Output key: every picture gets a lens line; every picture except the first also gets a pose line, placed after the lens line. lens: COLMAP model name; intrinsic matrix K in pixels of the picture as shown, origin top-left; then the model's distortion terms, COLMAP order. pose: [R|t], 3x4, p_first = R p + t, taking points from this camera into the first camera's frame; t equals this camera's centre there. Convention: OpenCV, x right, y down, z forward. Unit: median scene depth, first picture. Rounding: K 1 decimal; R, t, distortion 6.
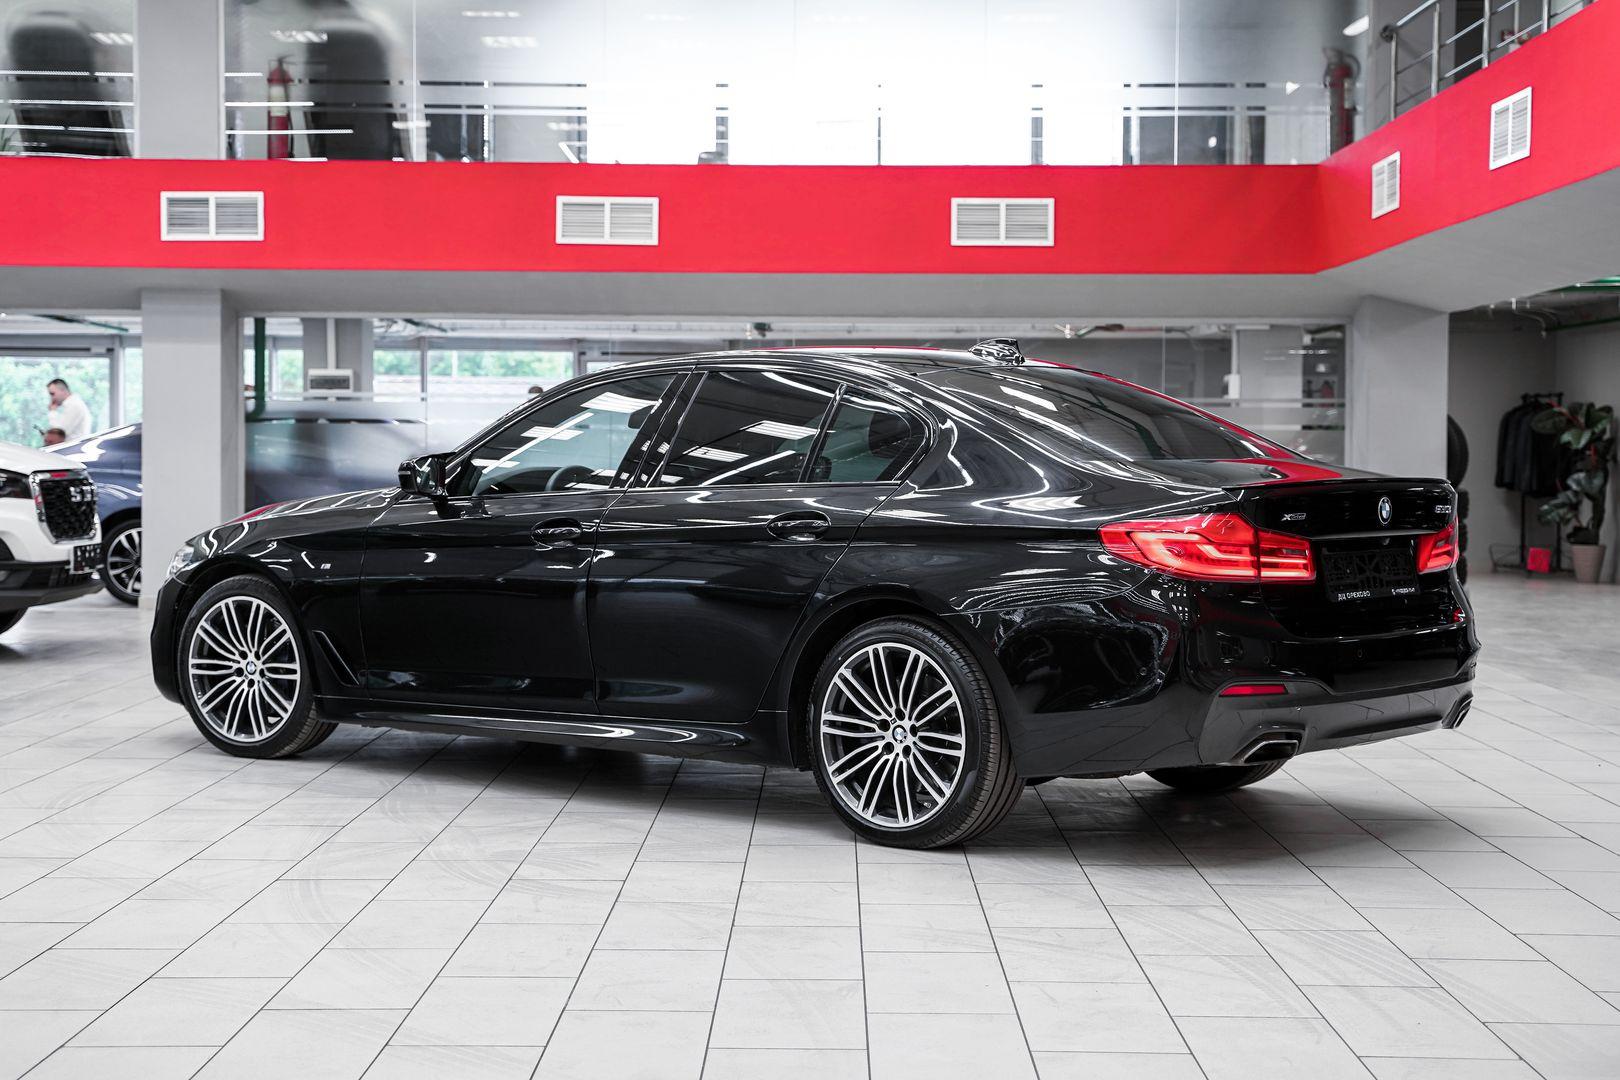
lens RADIAL K [[2471.0, 0, 799.4], [0, 2471.0, 535.1], [0, 0, 1]] dist [0.134551, 0.000000]
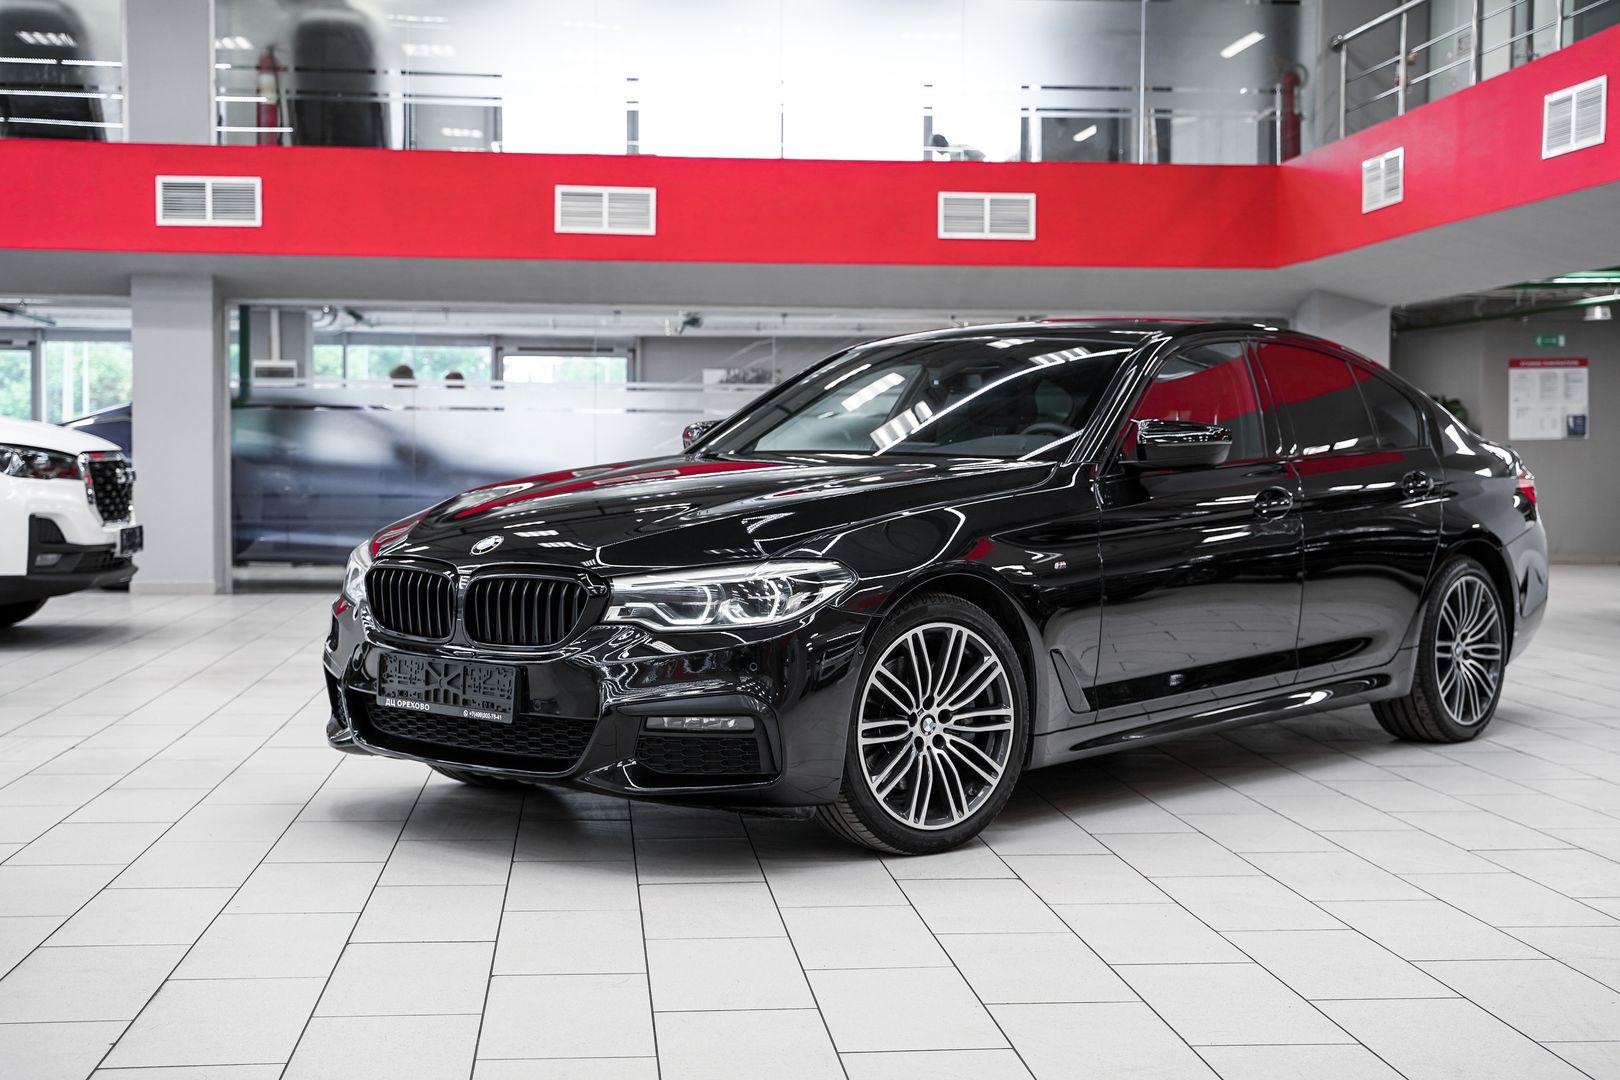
lens RADIAL K [[2205.2, 0, 813.4], [0, 2205.2, 544.2], [0, 0, 1]] dist [0.104559, 0.000000]
pose [[0.993185, -0.005876, 0.116400, -0.091928], [0.004977, 0.999956, 0.008008, 0.003695], [-0.116442, -0.007374, 0.993170, 0.075893]]
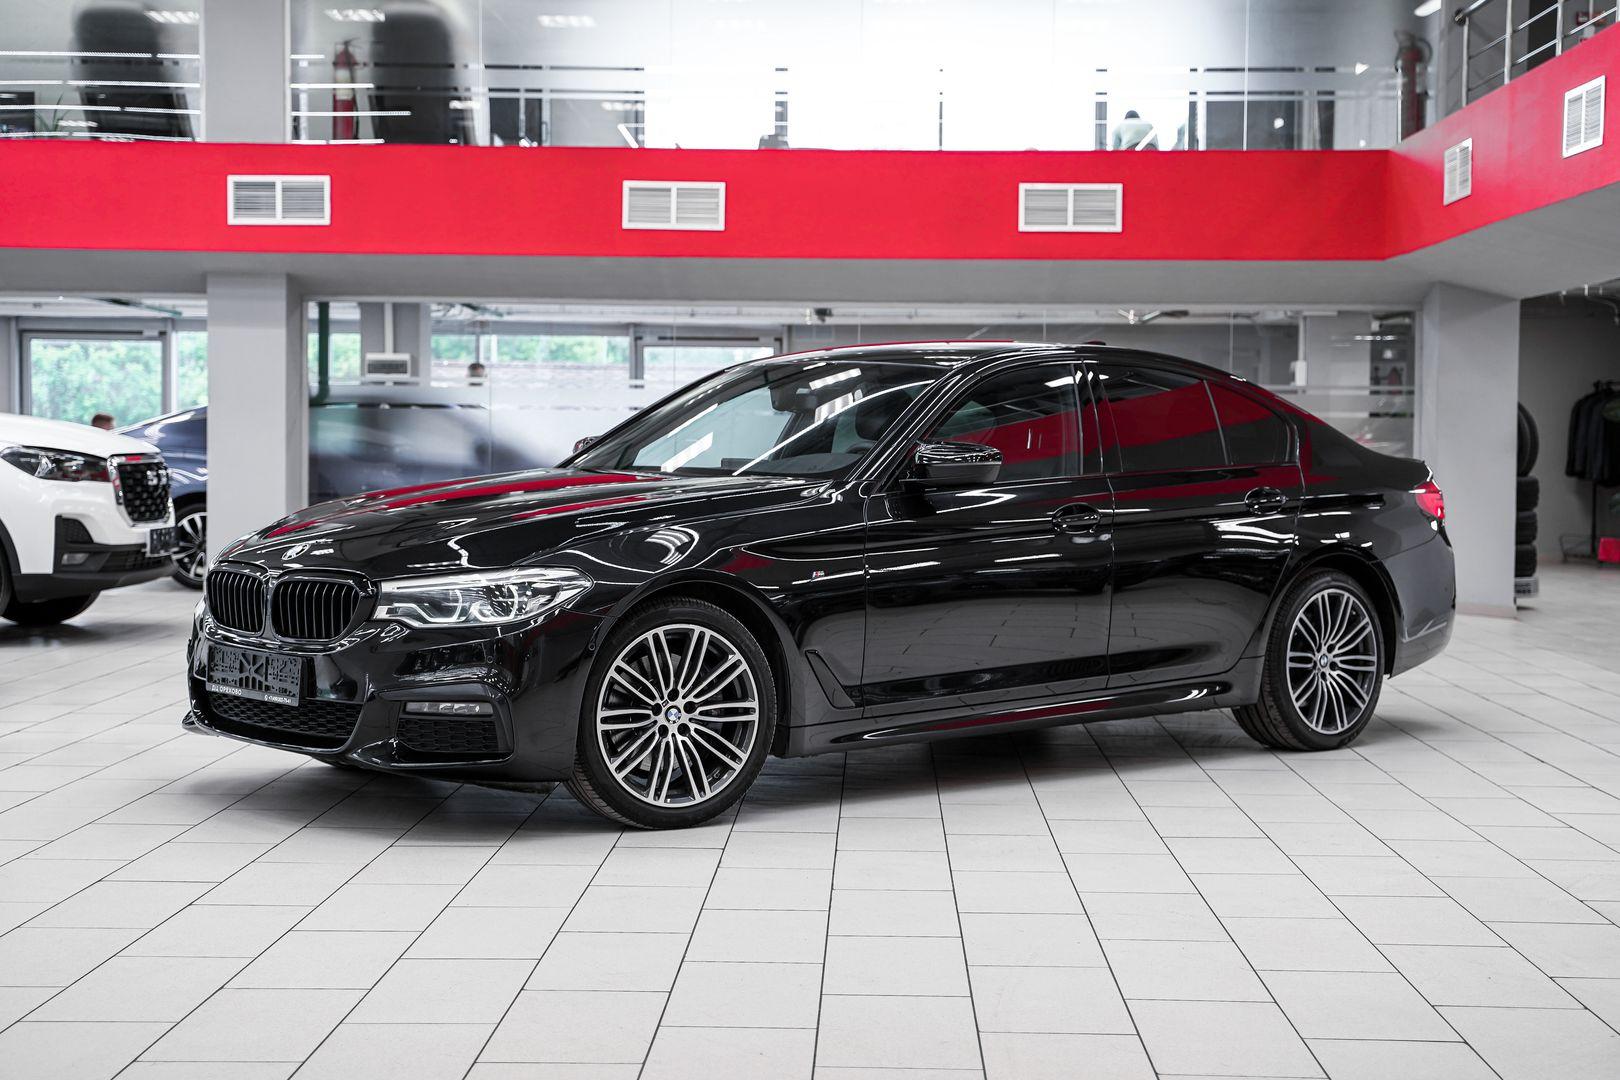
lens RADIAL K [[2549.2, 0, 825.6], [0, 2549.2, 545.6], [0, 0, 1]] dist [0.157626, 0.000000]
pose [[0.999968, 0.003322, -0.007286, -0.007816], [-0.003264, 0.999963, 0.007989, 0.001437], [0.007313, -0.007965, 0.999942, -0.028159]]
